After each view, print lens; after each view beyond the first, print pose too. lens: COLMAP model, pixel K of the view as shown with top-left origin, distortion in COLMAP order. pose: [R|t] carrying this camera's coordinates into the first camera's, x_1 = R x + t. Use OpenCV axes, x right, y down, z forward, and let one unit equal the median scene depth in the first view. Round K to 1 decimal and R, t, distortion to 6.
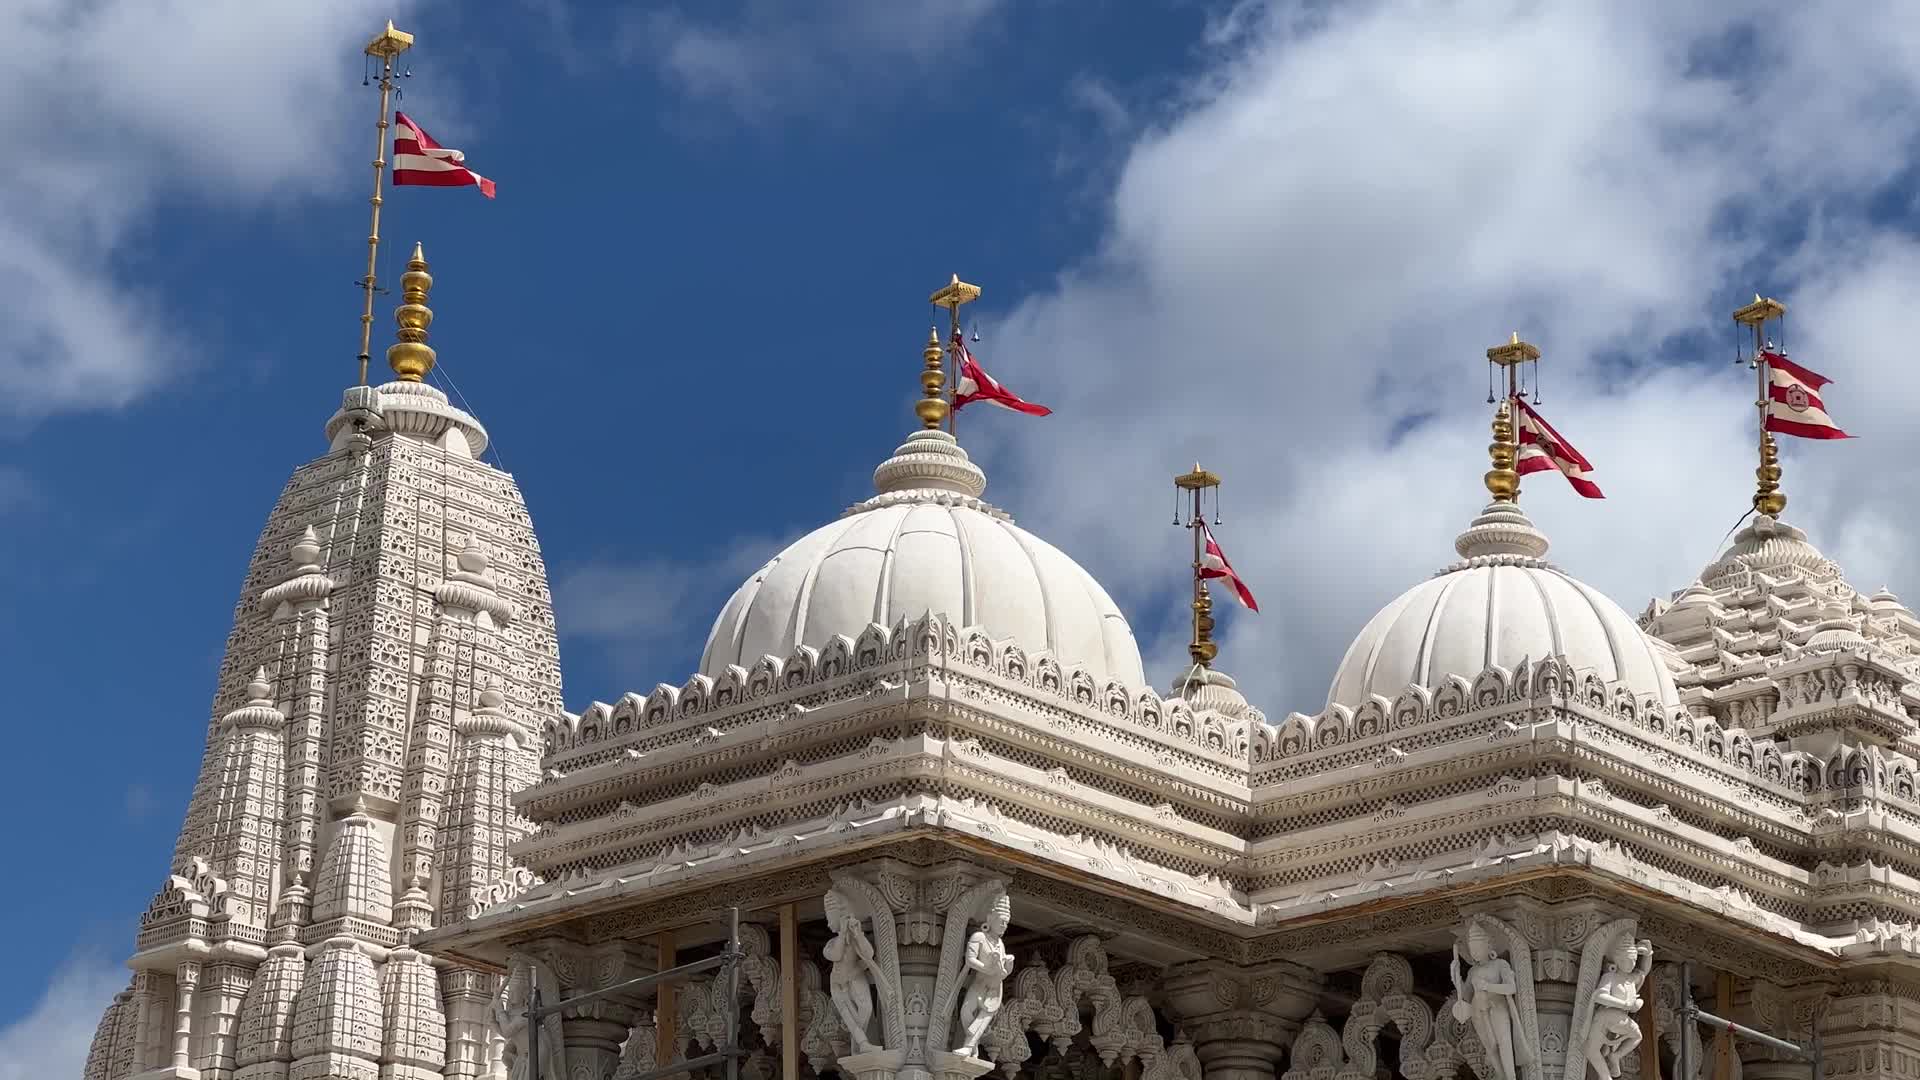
lens RADIAL K [[4639.5, 0, 963.1], [0, 4639.5, 488.2], [0, 0, 1]] dist [-0.277775, 7.587666]
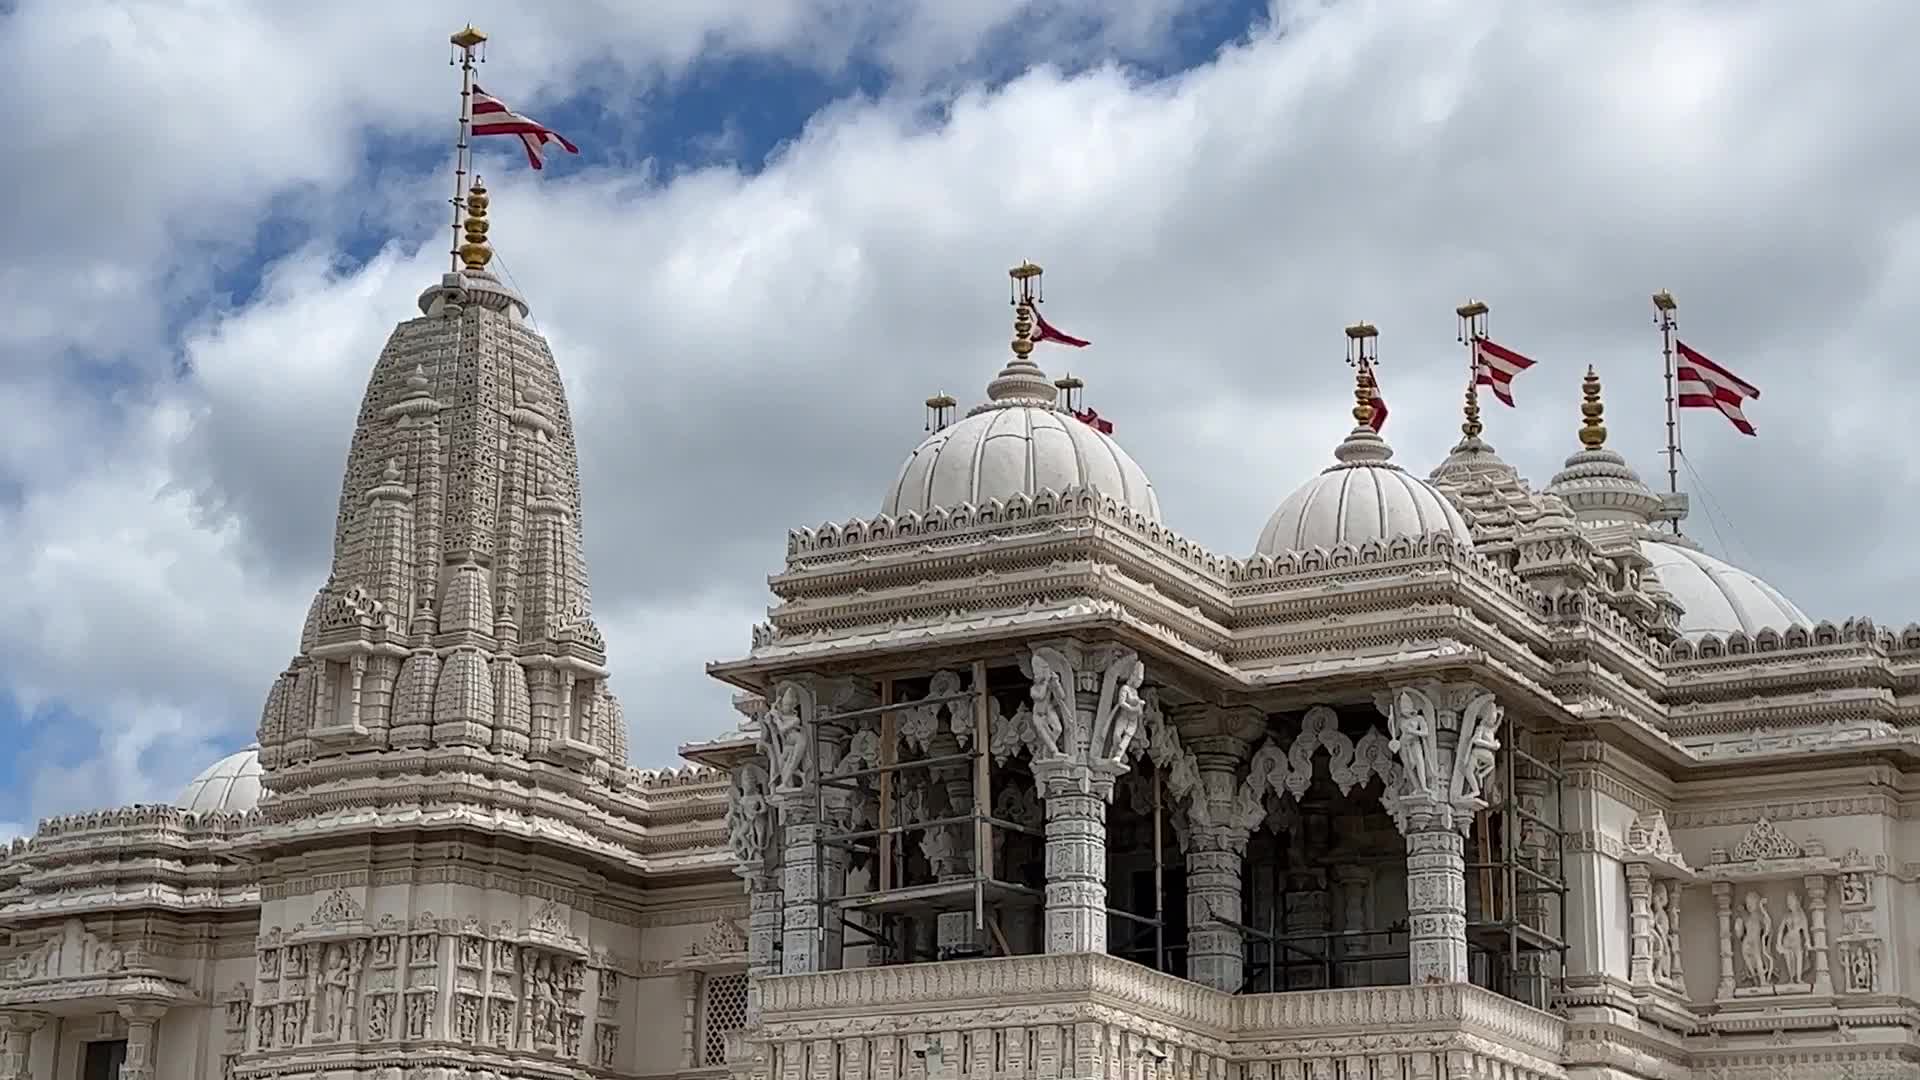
lens RADIAL K [[3172.8, 0, 981.8], [0, 3172.8, 544.5], [0, 0, 1]] dist [0.273507, -1.120693]
pose [[0.974420, 0.052870, 0.218425, -0.266321], [-0.068908, 0.995407, 0.066465, -0.021477], [-0.213908, -0.079816, 0.973588, -0.060217]]
